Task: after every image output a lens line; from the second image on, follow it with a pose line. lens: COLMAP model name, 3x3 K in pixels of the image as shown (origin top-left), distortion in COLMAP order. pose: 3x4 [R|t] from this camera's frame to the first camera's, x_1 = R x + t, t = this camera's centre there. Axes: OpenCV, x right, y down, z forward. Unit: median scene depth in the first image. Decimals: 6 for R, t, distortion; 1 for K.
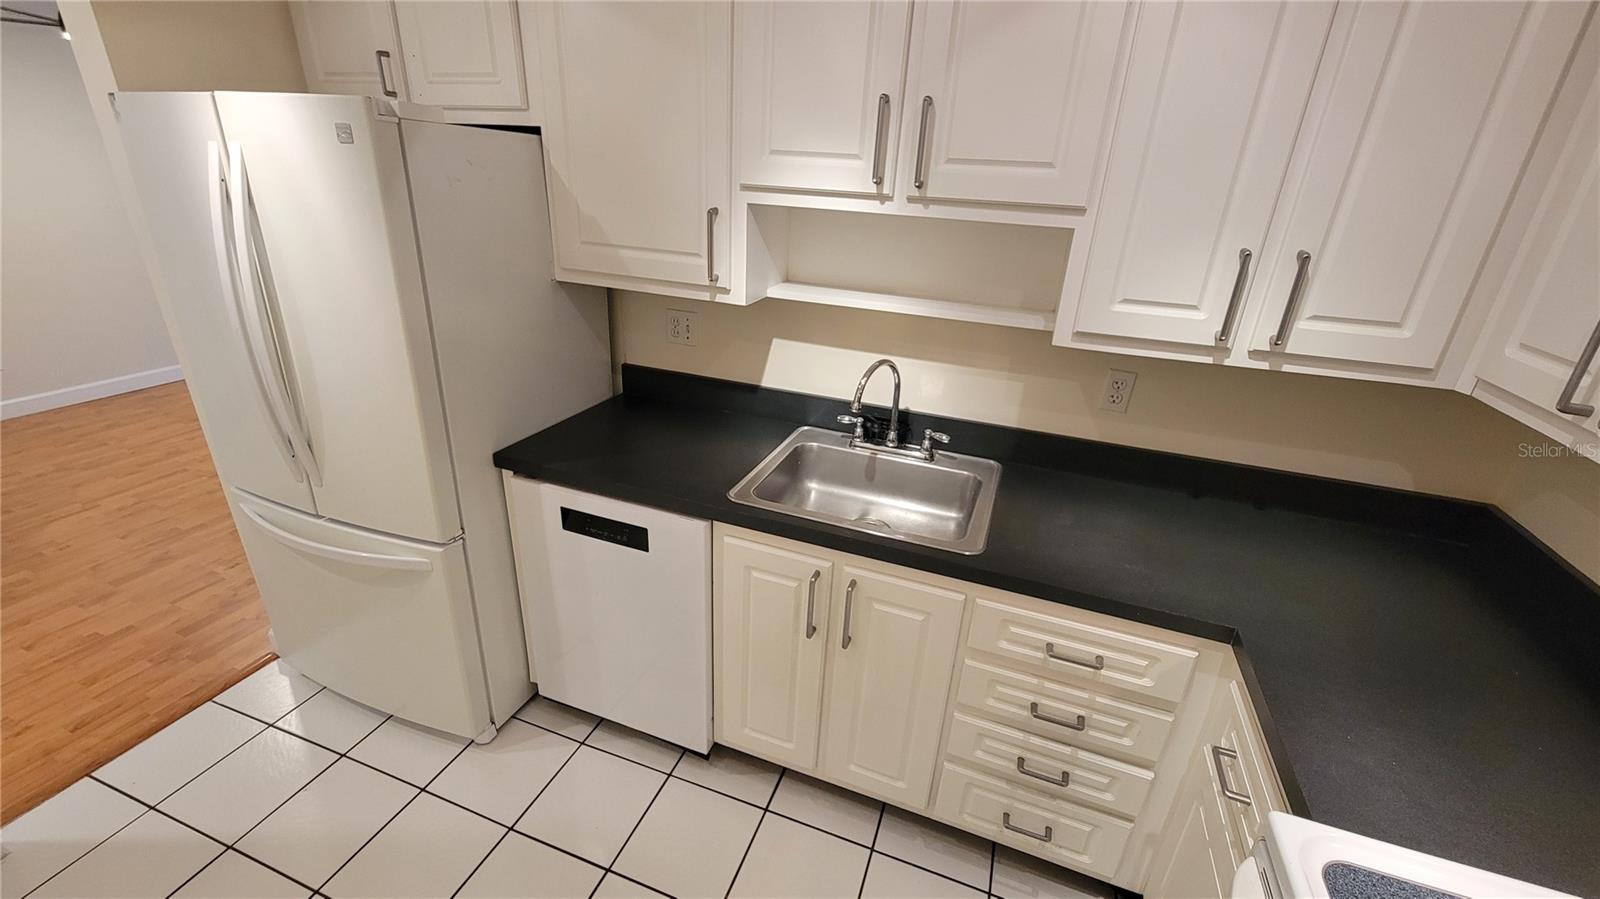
lens RADIAL K [[655.3, 0, 795.7], [0, 655.3, 450.4], [0, 0, 1]] dist [-0.000976, -0.000943]
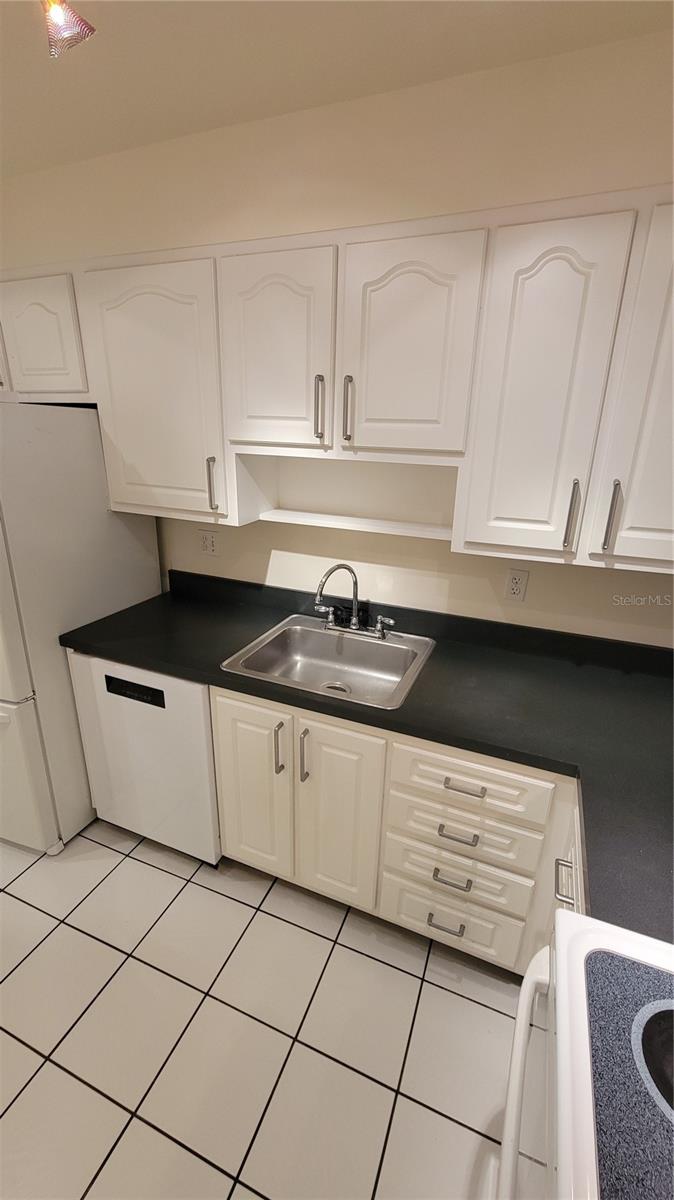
lens RADIAL K [[491.4, 0, 341.9], [0, 491.4, 601.0], [0, 0, 1]] dist [-0.000976, -0.000943]
pose [[0.999324, -0.009968, -0.035399, 0.175821], [0.007542, 0.997656, -0.068014, 0.006586], [0.035994, 0.067701, 0.997056, -0.007452]]
